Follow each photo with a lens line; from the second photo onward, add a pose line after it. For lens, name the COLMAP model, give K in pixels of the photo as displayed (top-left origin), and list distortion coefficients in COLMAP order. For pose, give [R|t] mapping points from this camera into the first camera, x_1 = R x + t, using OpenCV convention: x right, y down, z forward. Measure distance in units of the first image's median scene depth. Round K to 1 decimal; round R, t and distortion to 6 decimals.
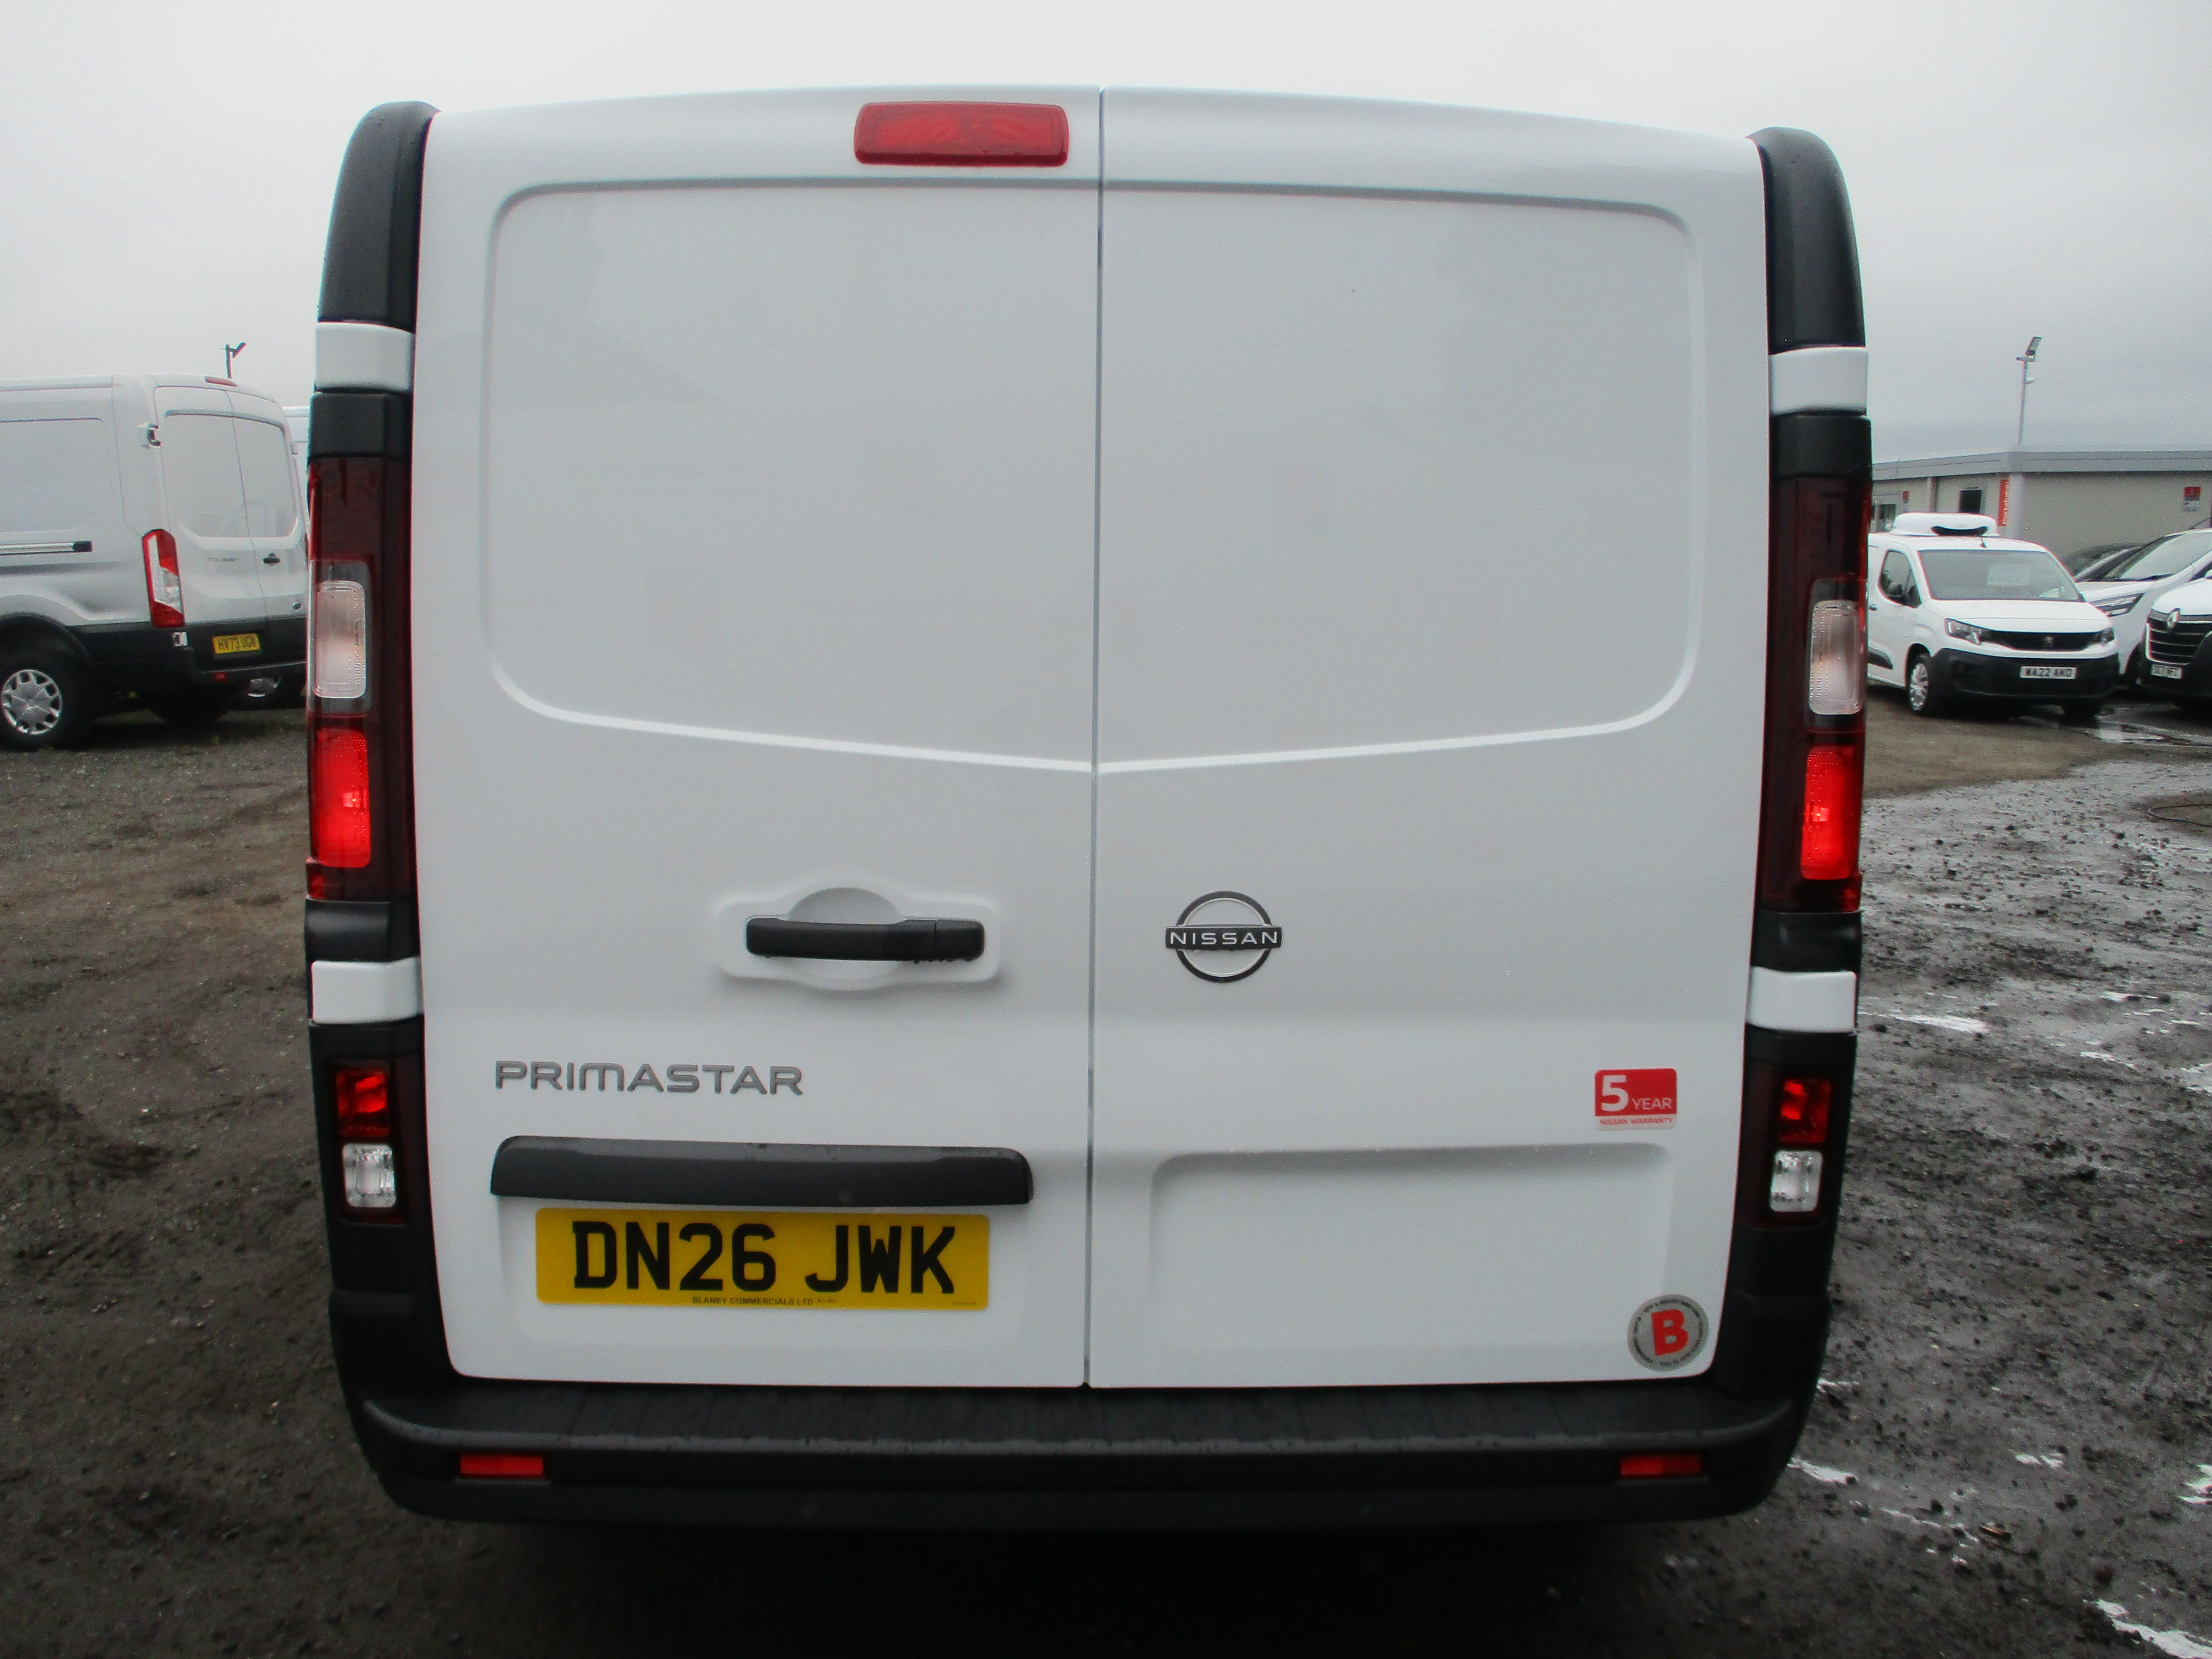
lens RADIAL K [[1741.9, 0, 1097.7], [0, 1741.9, 849.0], [0, 0, 1]] dist [-0.017319, 0.001038]
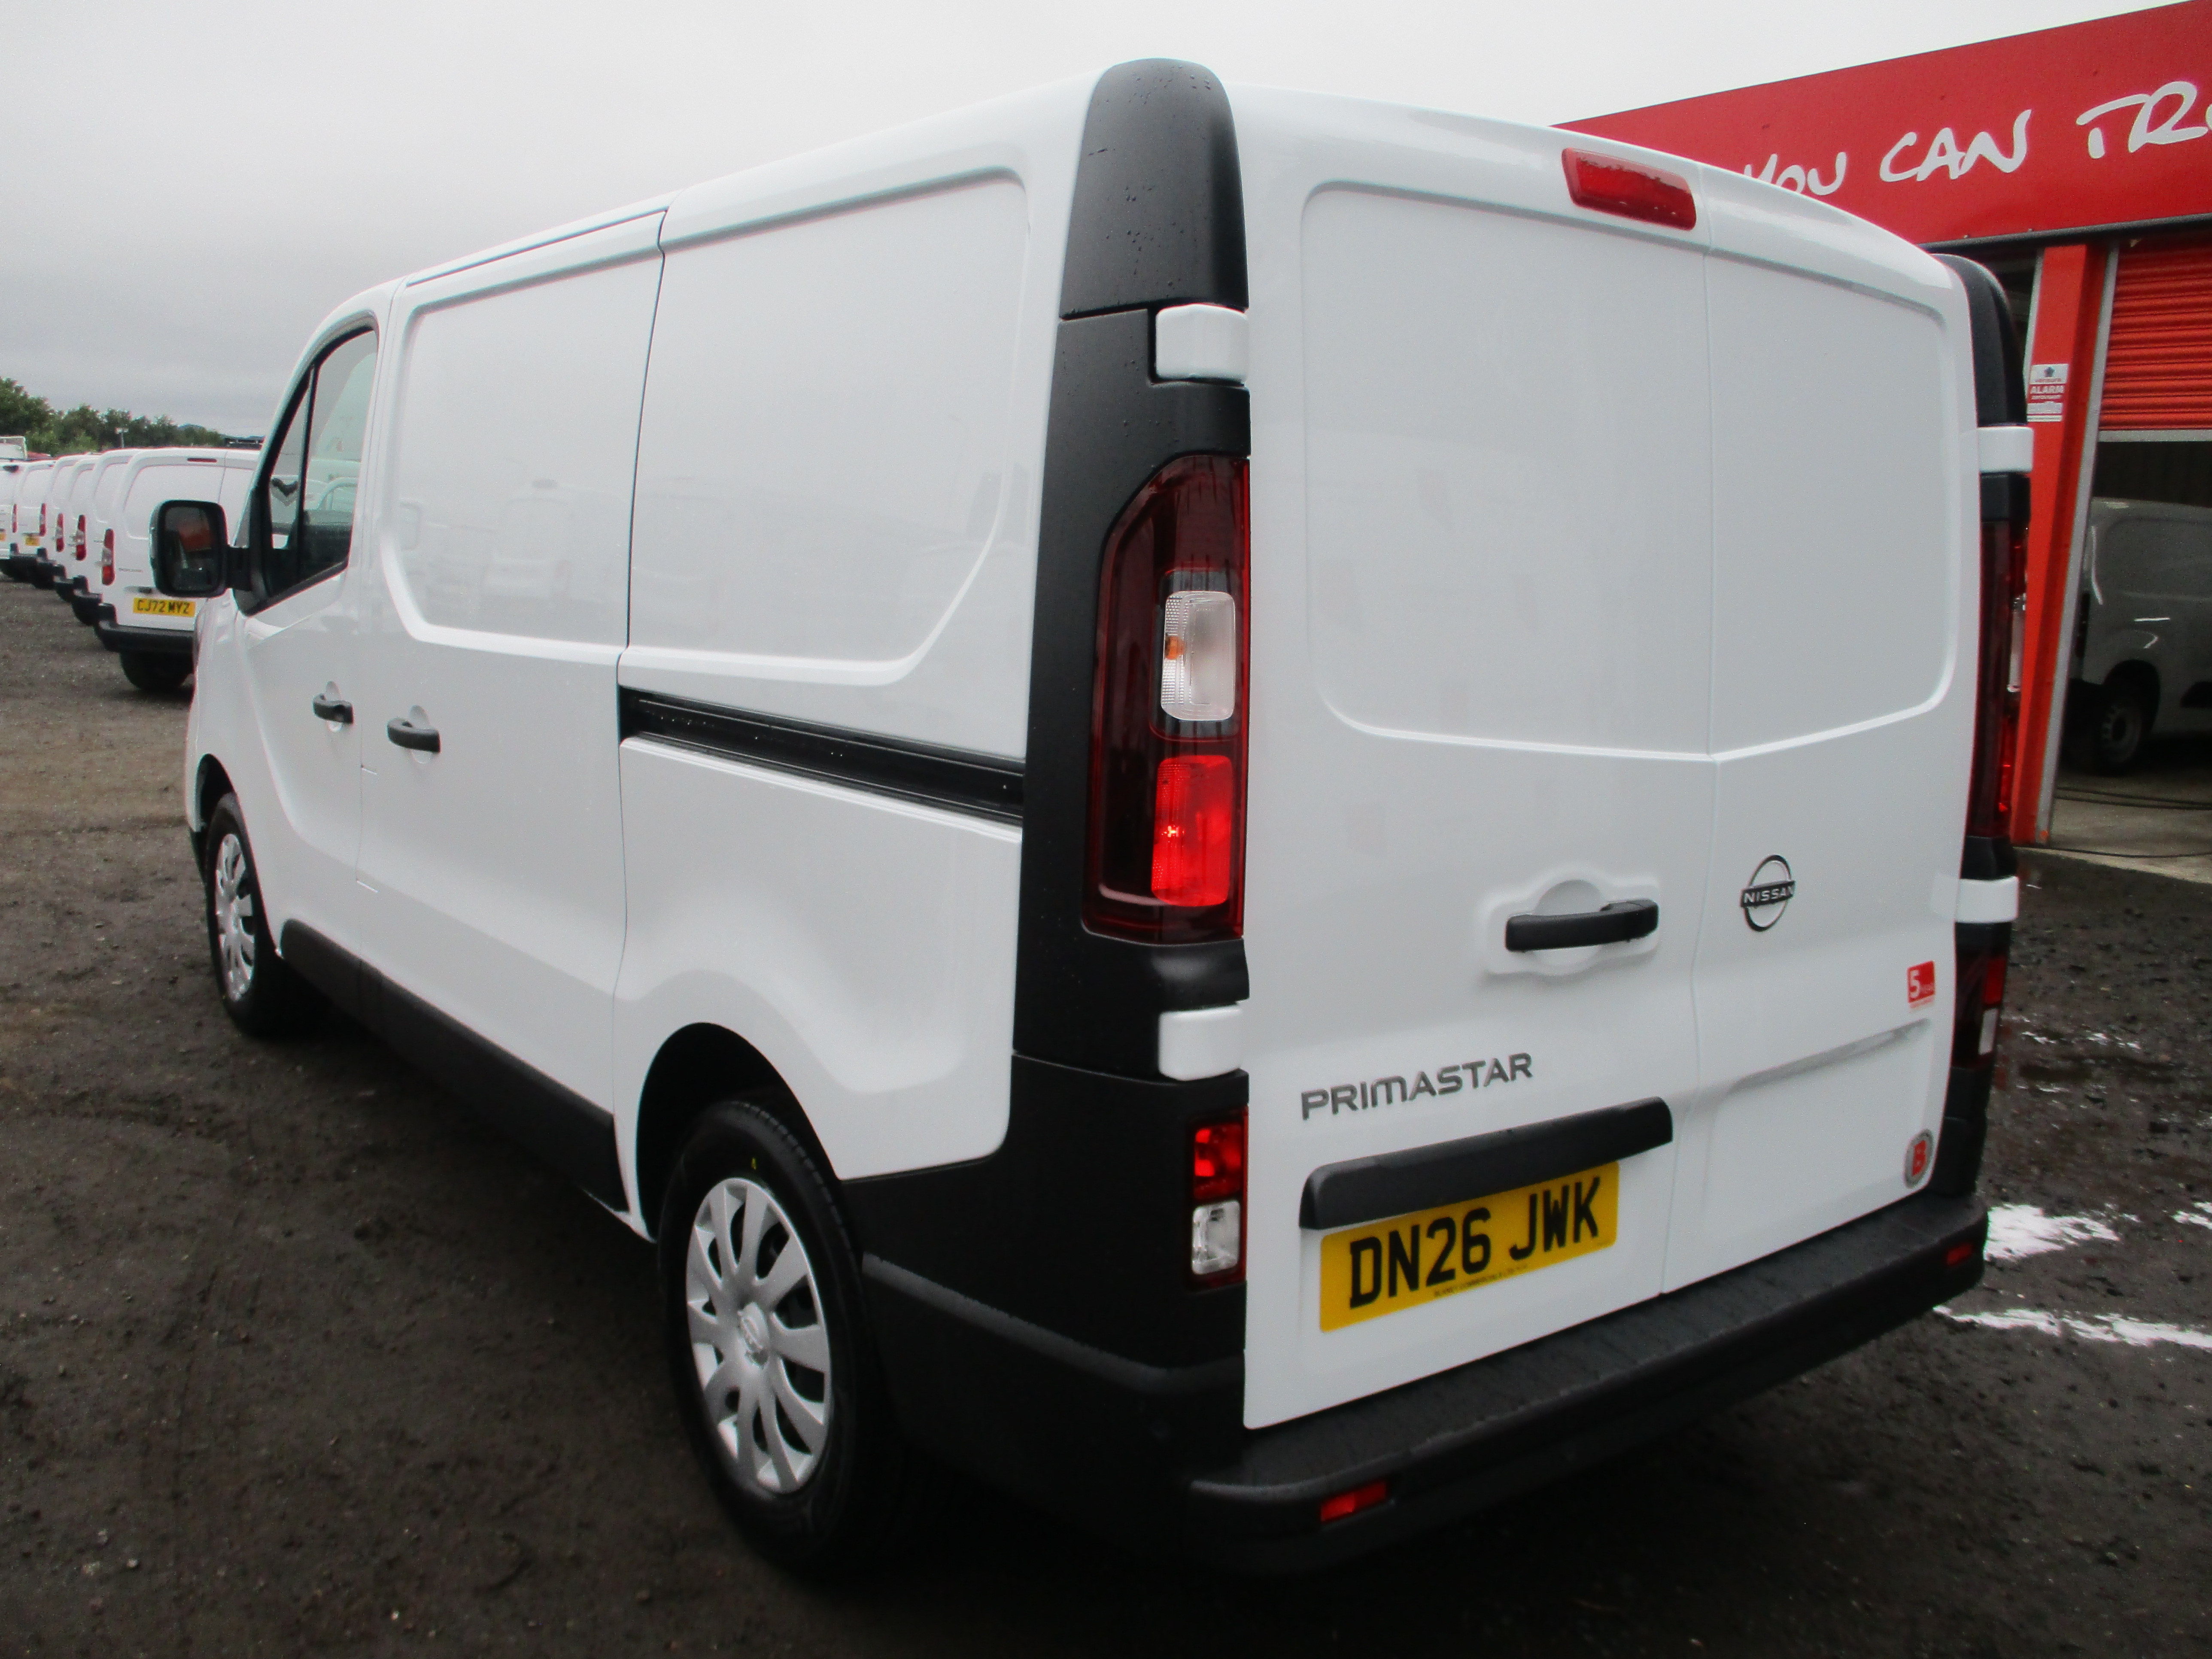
lens RADIAL K [[1859.8, 0, 1100.6], [0, 1859.8, 832.4], [0, 0, 1]] dist [-0.038593, 0.009927]
pose [[0.805211, -0.072292, 0.588565, -1.027278], [0.052943, 0.997341, 0.050071, -0.077668], [-0.590620, -0.009157, 0.806898, 0.241567]]
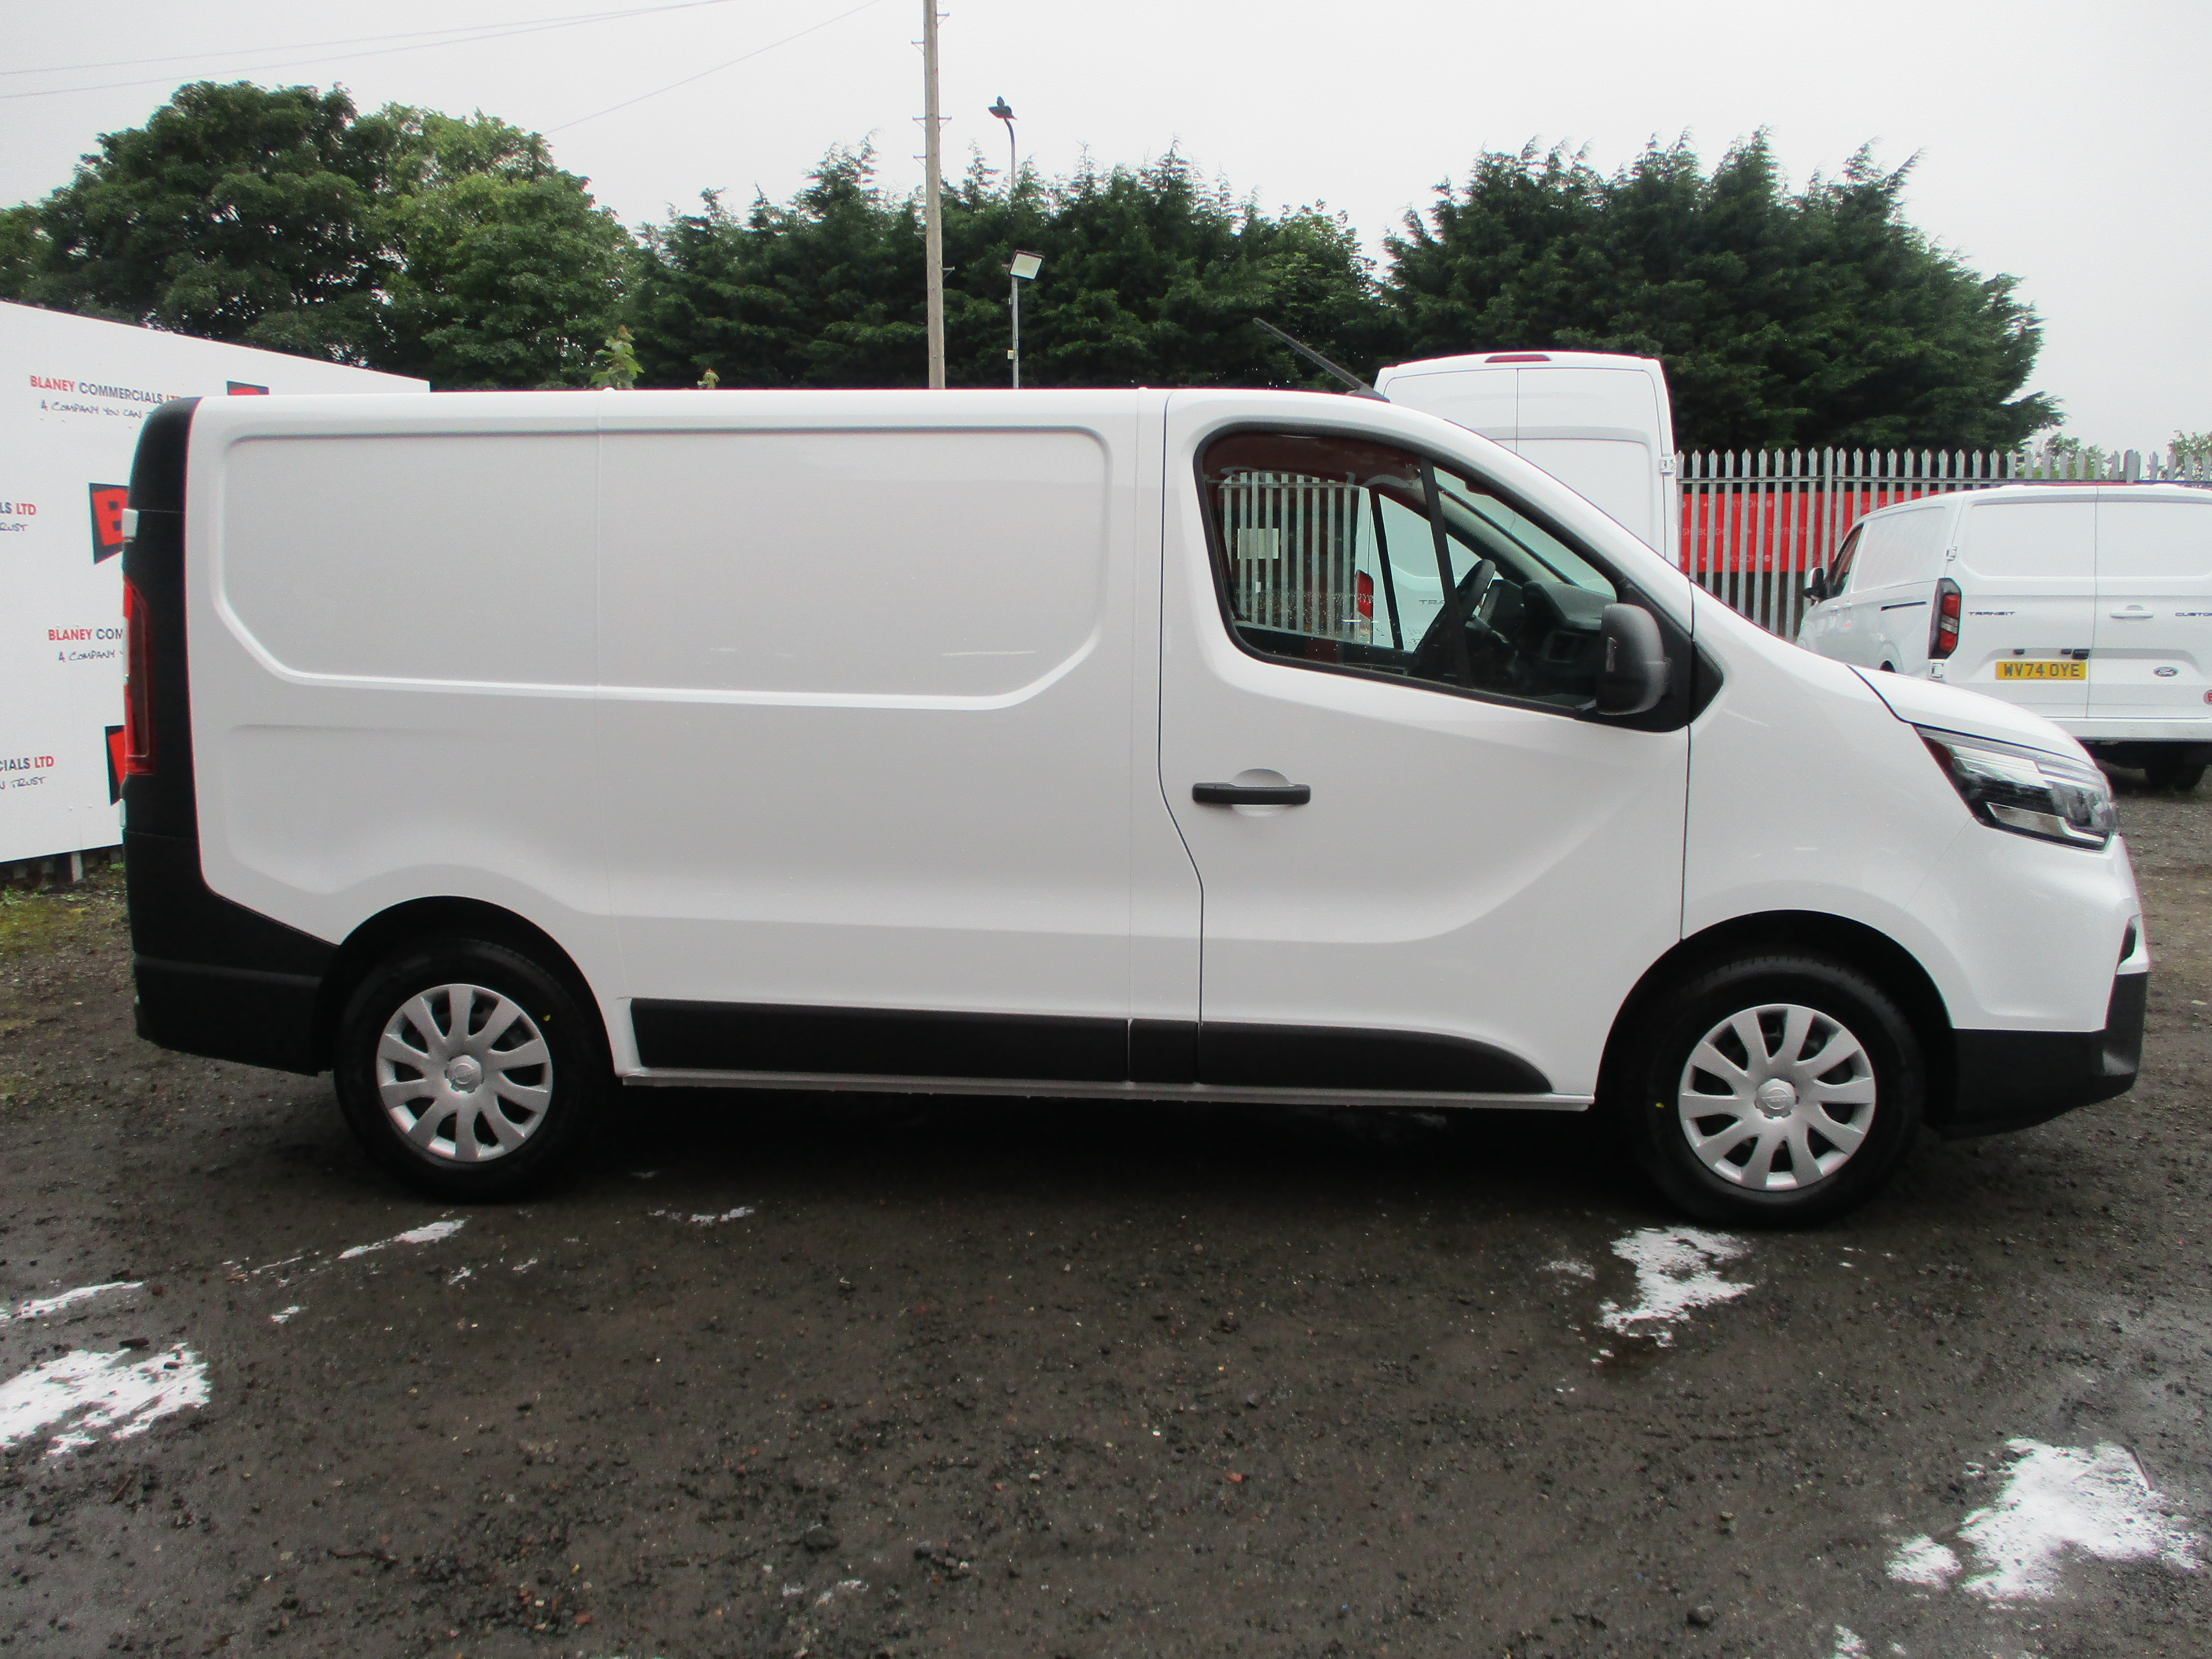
lens RADIAL K [[1859.8, 0, 1097.4], [0, 1859.8, 820.3], [0, 0, 1]] dist [-0.038593, 0.009927]
pose [[-0.112405, 0.128643, -0.985300, 2.551909], [-0.144707, 0.978894, 0.144315, -0.408592], [0.983069, 0.158802, -0.091417, 2.402324]]
